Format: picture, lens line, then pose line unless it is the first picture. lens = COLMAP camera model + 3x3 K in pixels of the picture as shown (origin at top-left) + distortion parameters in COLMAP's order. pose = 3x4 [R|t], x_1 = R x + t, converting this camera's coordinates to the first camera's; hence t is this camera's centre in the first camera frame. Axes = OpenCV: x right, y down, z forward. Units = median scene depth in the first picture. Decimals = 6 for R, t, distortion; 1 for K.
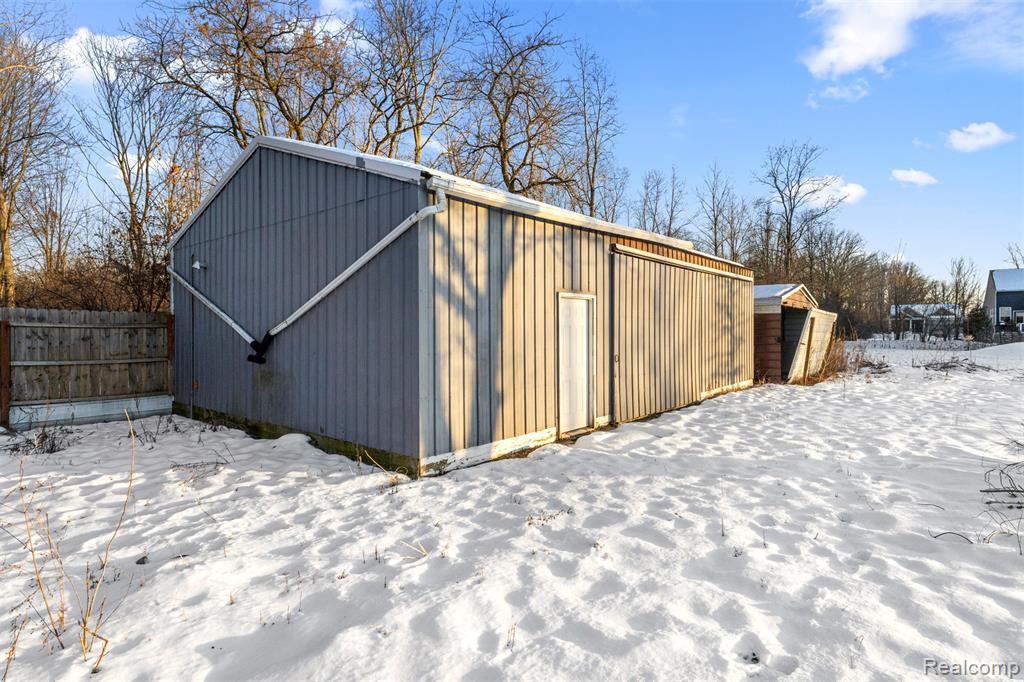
lens RADIAL K [[514.2, 0, 512.0], [0, 514.2, 341.0], [0, 0, 1]] dist [0.000614, 0.000165]
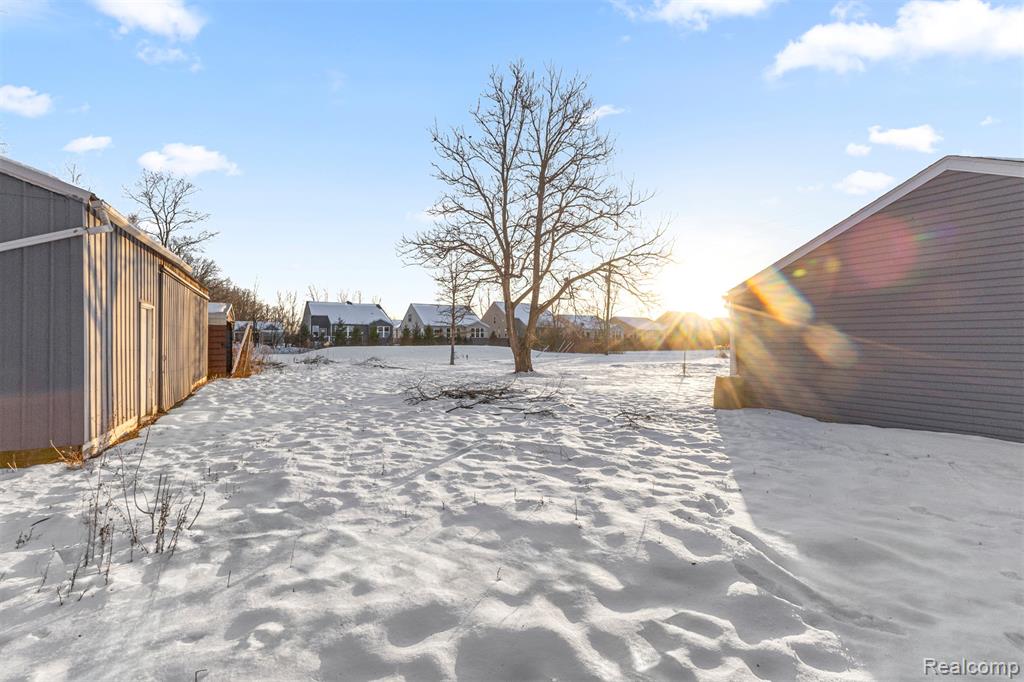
lens RADIAL K [[439.3, 0, 512.0], [0, 439.3, 341.0], [0, 0, 1]] dist [0.002138, -0.000030]
pose [[0.338996, 0.006863, 0.940763, -0.301173], [0.012914, 0.999845, -0.011947, 0.009830], [-0.940699, 0.016199, 0.338855, -0.083684]]
